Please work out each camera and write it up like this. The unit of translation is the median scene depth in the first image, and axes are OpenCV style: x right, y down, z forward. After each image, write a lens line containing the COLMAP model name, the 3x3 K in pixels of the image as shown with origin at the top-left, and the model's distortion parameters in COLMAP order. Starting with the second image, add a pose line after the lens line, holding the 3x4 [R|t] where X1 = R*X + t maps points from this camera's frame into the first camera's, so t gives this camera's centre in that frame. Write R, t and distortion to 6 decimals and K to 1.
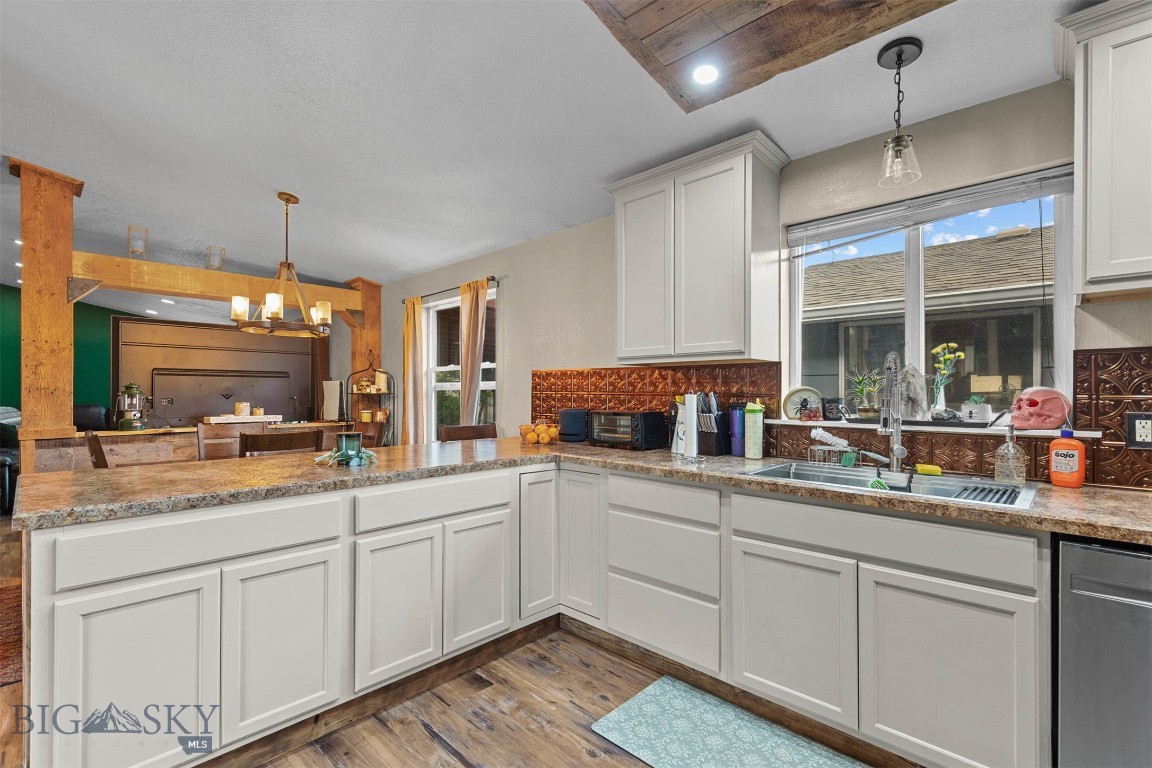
lens RADIAL K [[523.1, 0, 570.3], [0, 523.1, 390.7], [0, 0, 1]] dist [0.012408, -0.003020]
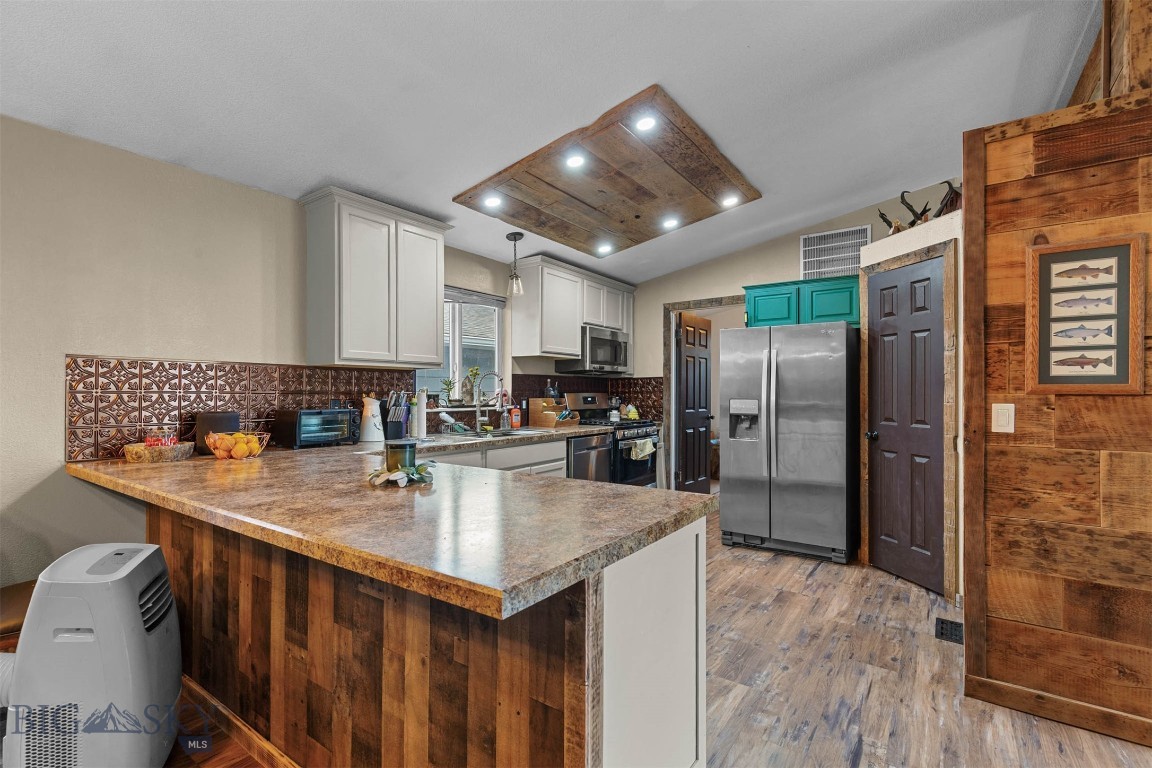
lens RADIAL K [[523.1, 0, 567.7], [0, 523.1, 390.6], [0, 0, 1]] dist [0.012408, -0.003020]
pose [[-0.153761, -0.003069, 0.988103, -1.132816], [-0.004971, 0.999985, 0.002333, -0.003034], [-0.988096, -0.004553, -0.153774, 0.807769]]
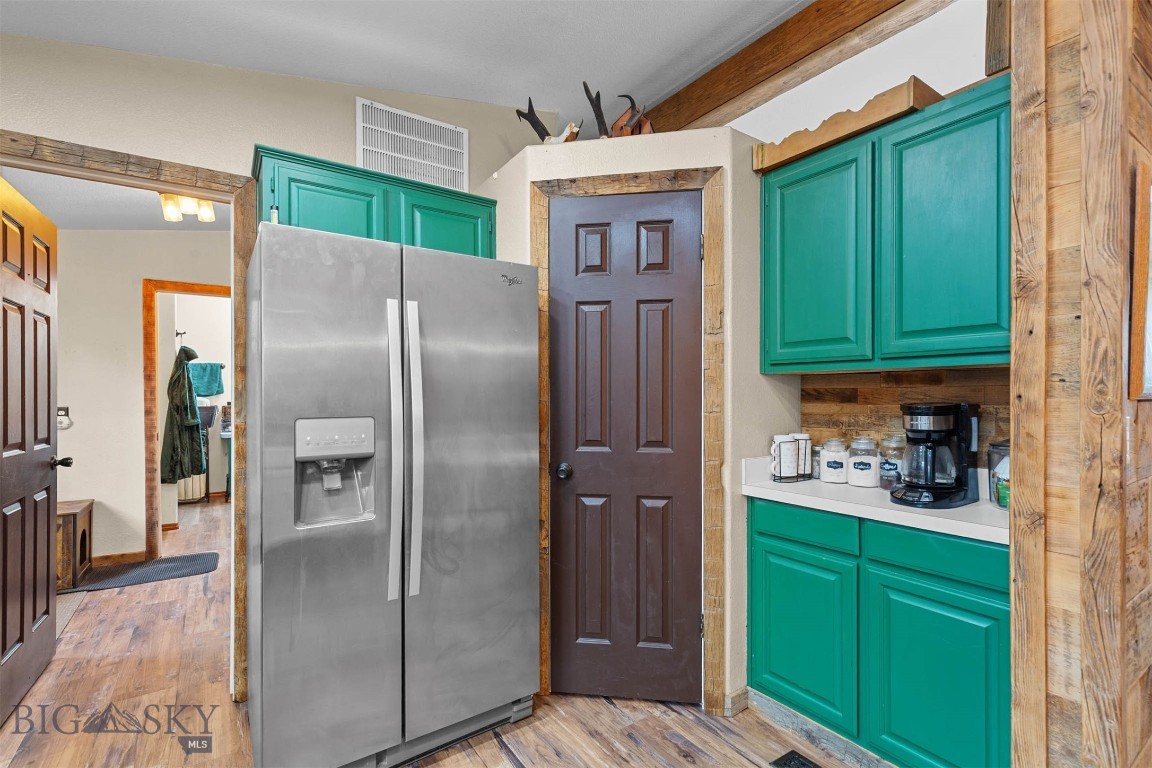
lens RADIAL K [[523.1, 0, 586.1], [0, 523.1, 396.3], [0, 0, 1]] dist [0.012408, -0.003020]
pose [[-0.981394, 0.001015, 0.192004, -0.011610], [0.000421, 0.999995, -0.003138, 0.000715], [-0.192006, -0.002999, -0.981389, 0.572434]]
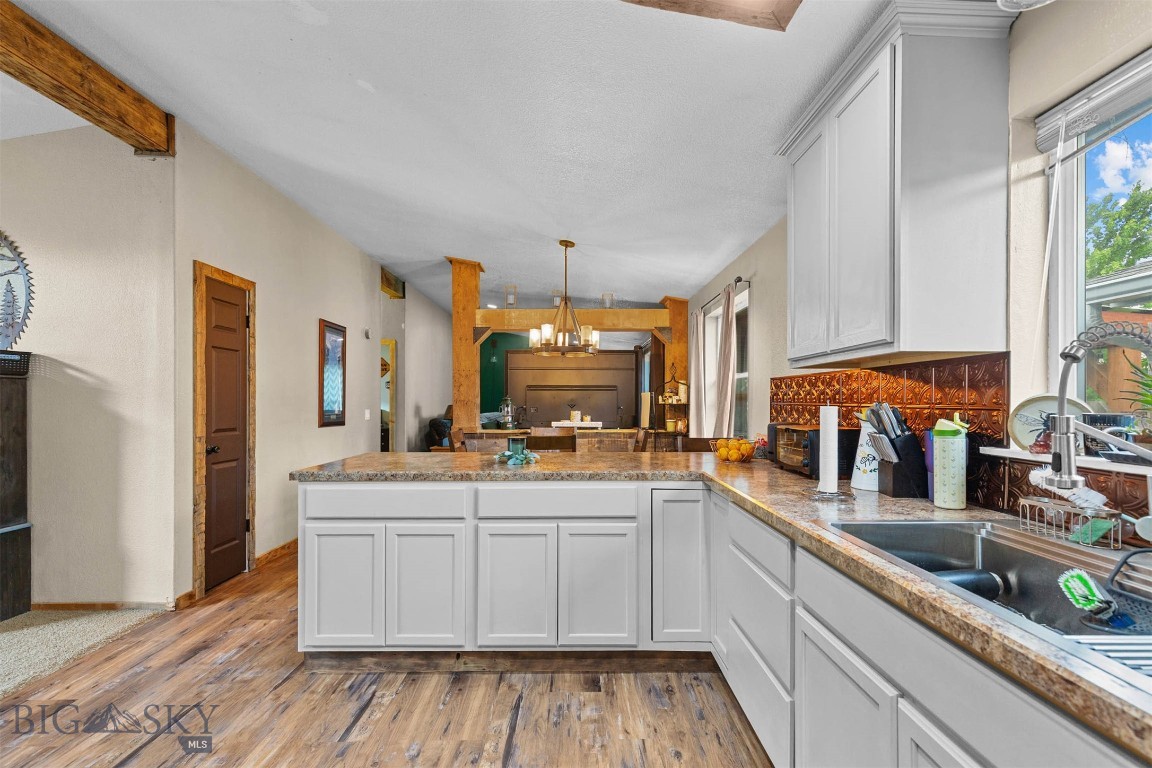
lens RADIAL K [[523.1, 0, 572.7], [0, 523.1, 401.8], [0, 0, 1]] dist [0.012408, -0.003020]
pose [[0.698111, -0.002819, -0.715984, 0.488391], [0.004763, 0.999988, 0.000707, -0.001085], [0.715974, -0.003904, 0.698116, 0.231458]]
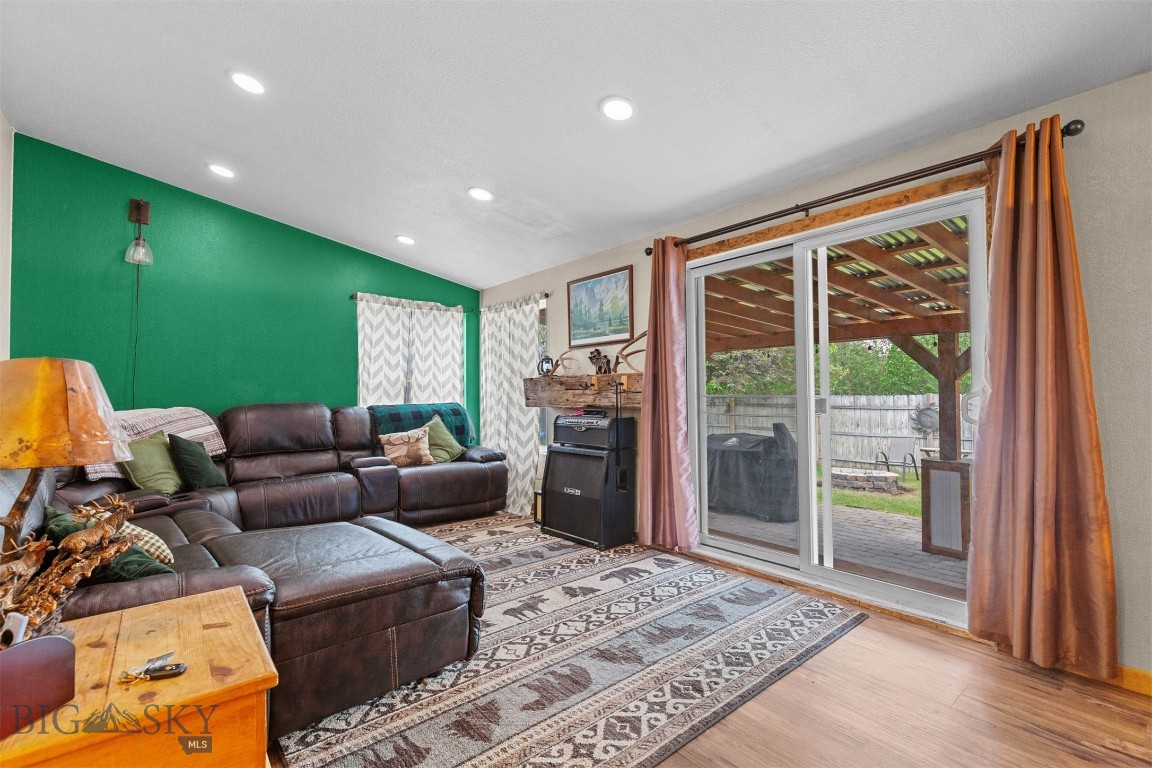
lens RADIAL K [[523.1, 0, 574.0], [0, 523.1, 383.3], [0, 0, 1]] dist [0.012408, -0.003020]
pose [[0.993150, -0.004543, -0.116755, -1.800220], [0.002784, 0.999880, -0.015221, 0.048289], [0.116810, 0.014792, 0.993044, 1.520309]]
